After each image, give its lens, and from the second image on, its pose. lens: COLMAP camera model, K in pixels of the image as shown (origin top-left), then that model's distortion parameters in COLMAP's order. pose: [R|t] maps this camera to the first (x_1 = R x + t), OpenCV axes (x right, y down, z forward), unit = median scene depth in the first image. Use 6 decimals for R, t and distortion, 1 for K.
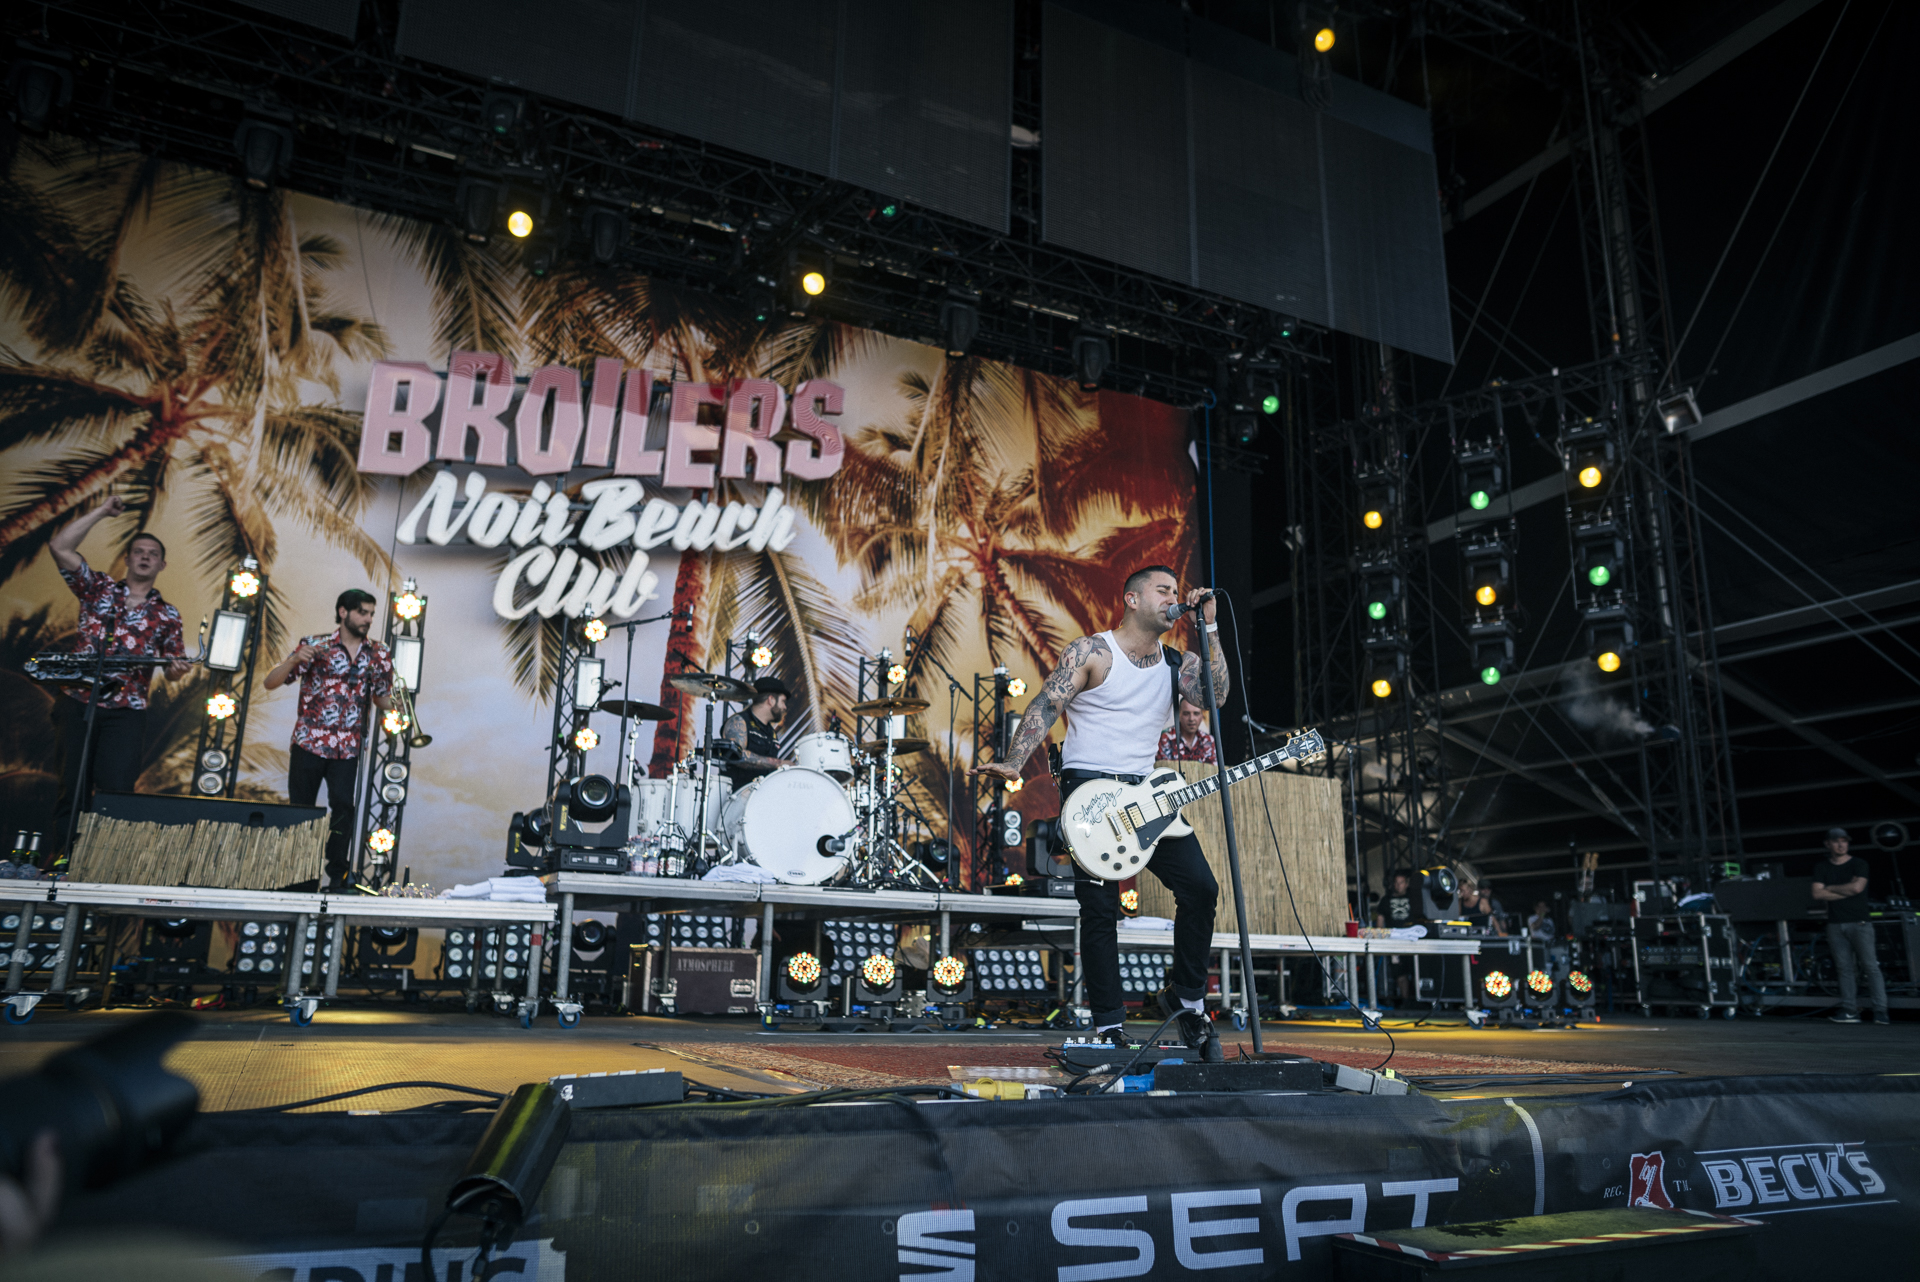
lens RADIAL K [[1345.9, 0, 952.7], [0, 1345.9, 631.6], [0, 0, 1]] dist [-0.038410, 0.041598]
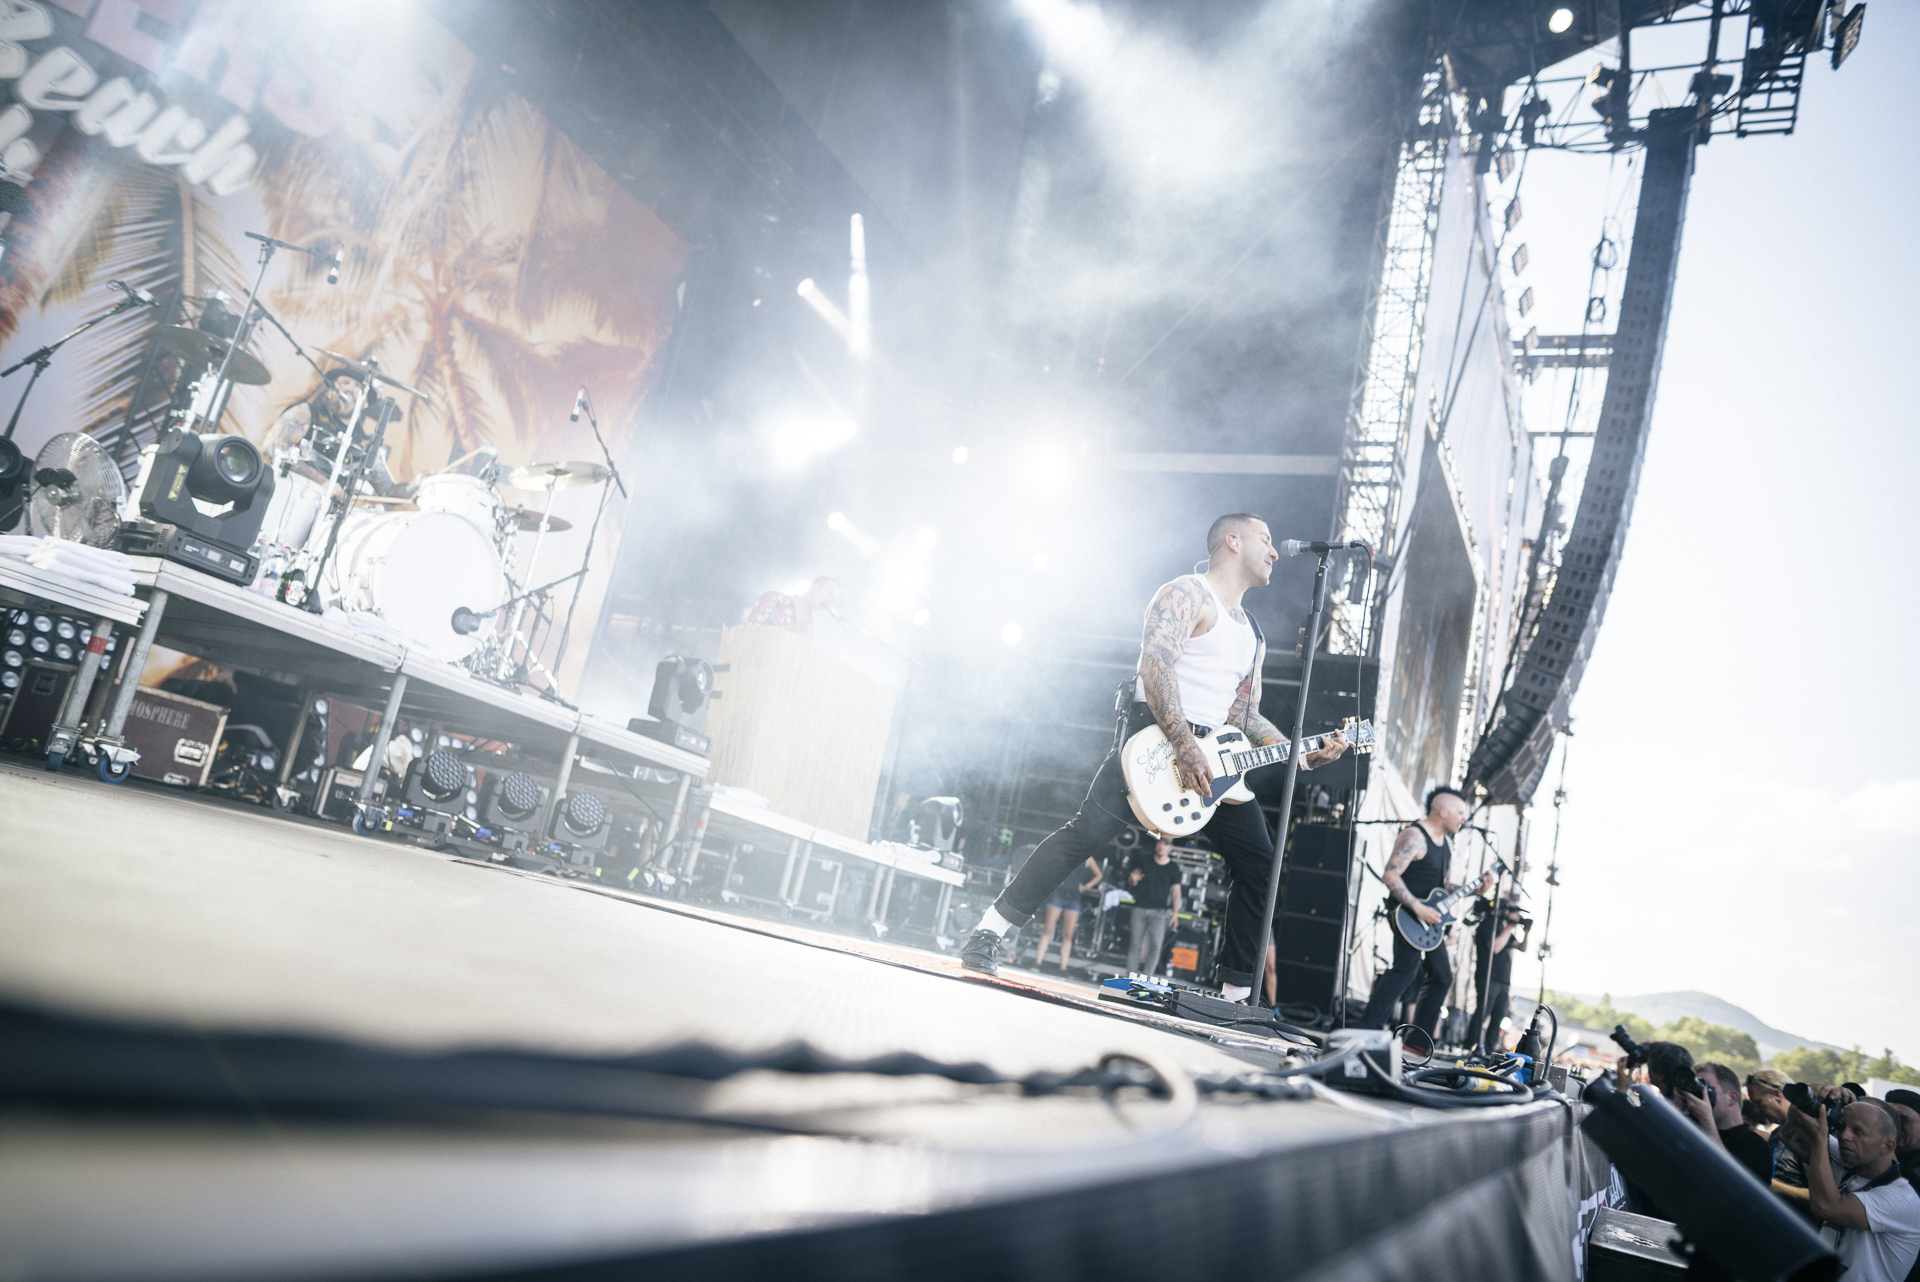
lens RADIAL K [[1345.9, 0, 981.6], [0, 1345.9, 636.6], [0, 0, 1]] dist [-0.038410, 0.041598]
pose [[0.783974, 0.282959, 0.552556, -0.117227], [-0.336877, 0.941539, -0.004187, 0.028196], [-0.521438, -0.182861, 0.833465, 0.075603]]
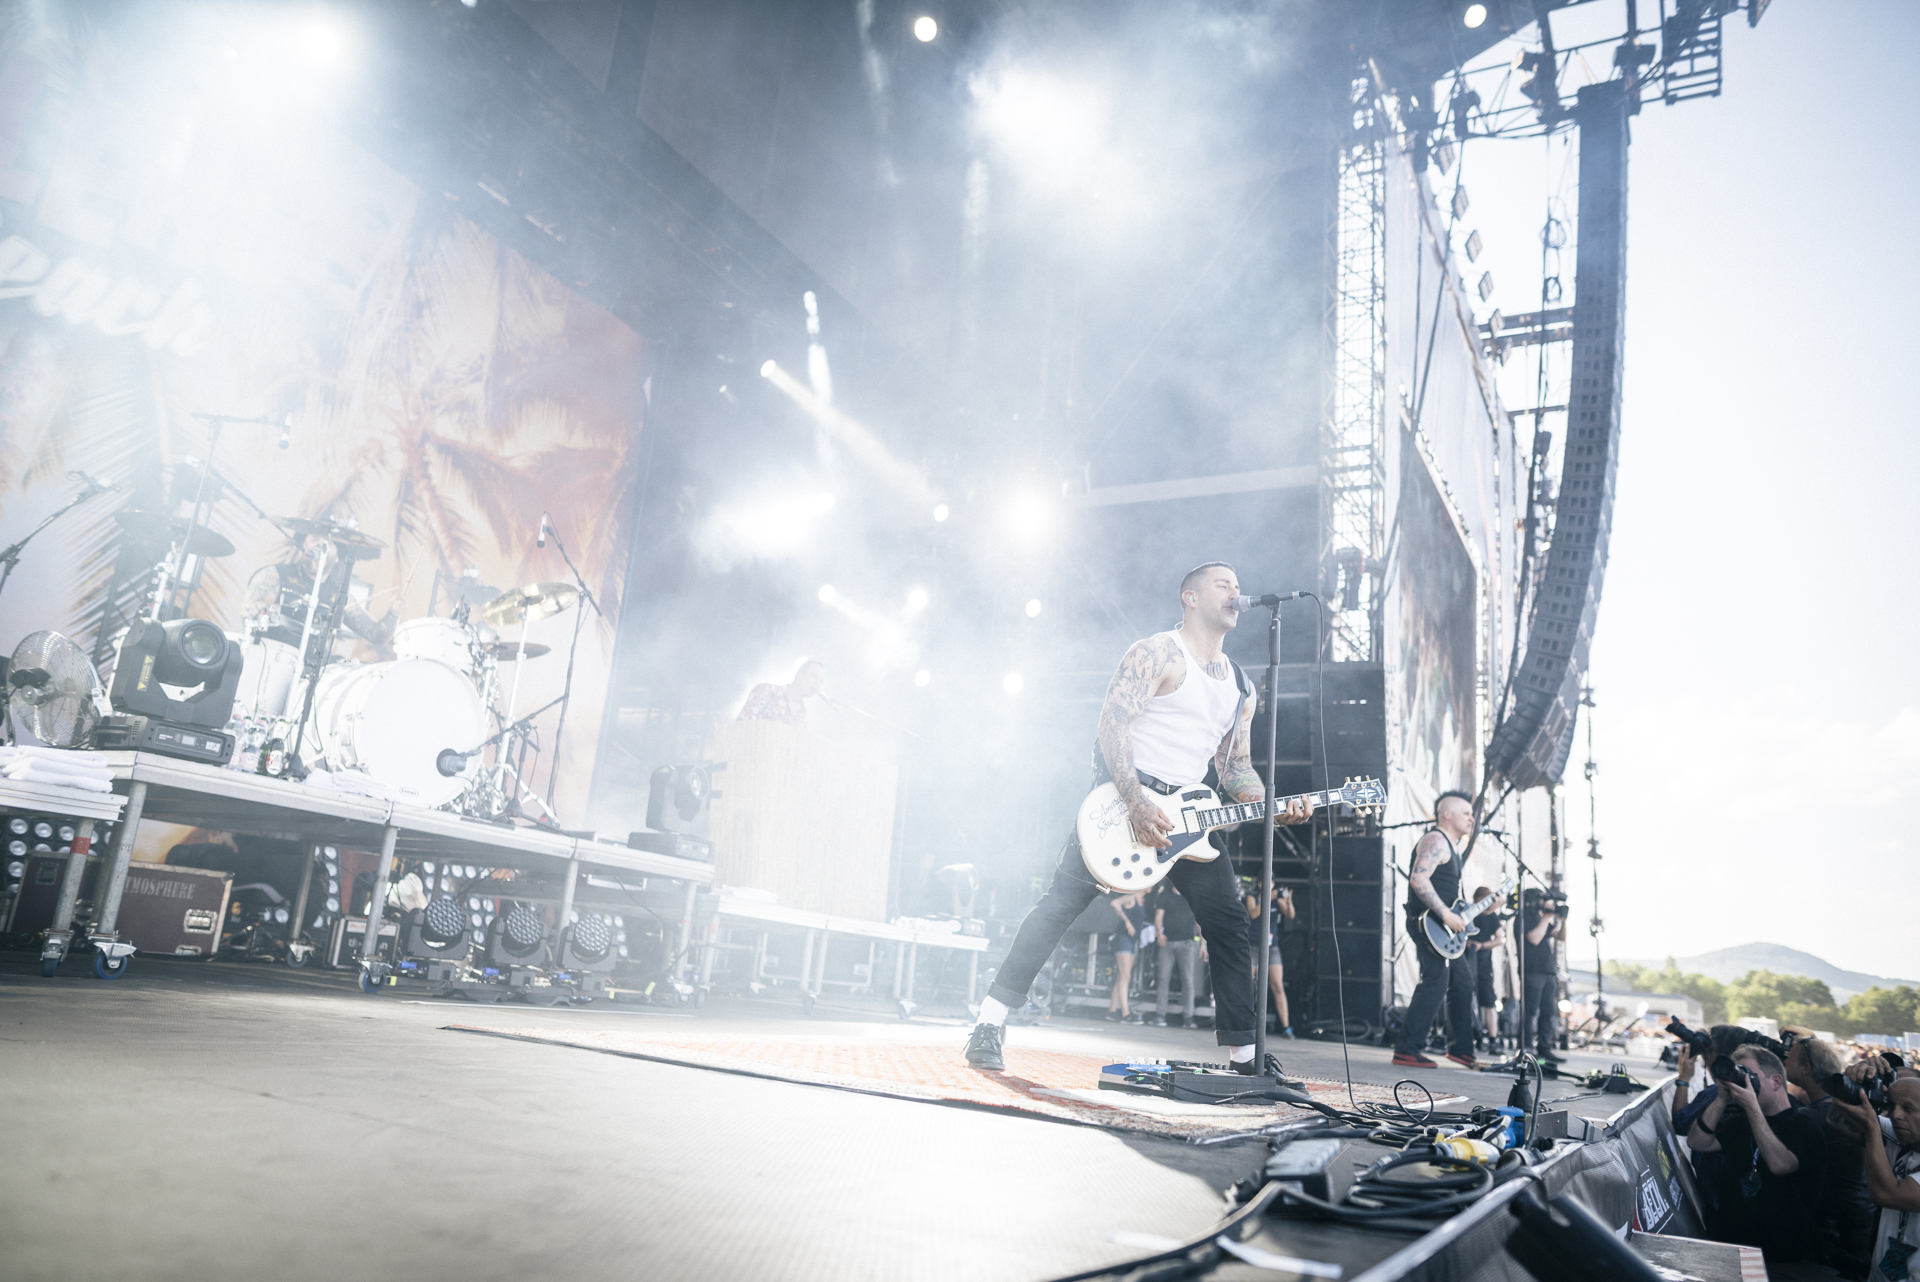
lens RADIAL K [[1345.9, 0, 979.6], [0, 1345.9, 634.6], [0, 0, 1]] dist [-0.038410, 0.041598]
pose [[0.820131, 0.200108, 0.536043, -0.112739], [-0.217015, 0.975638, -0.032184, 0.017524], [-0.529424, -0.089934, 0.843577, 0.070979]]
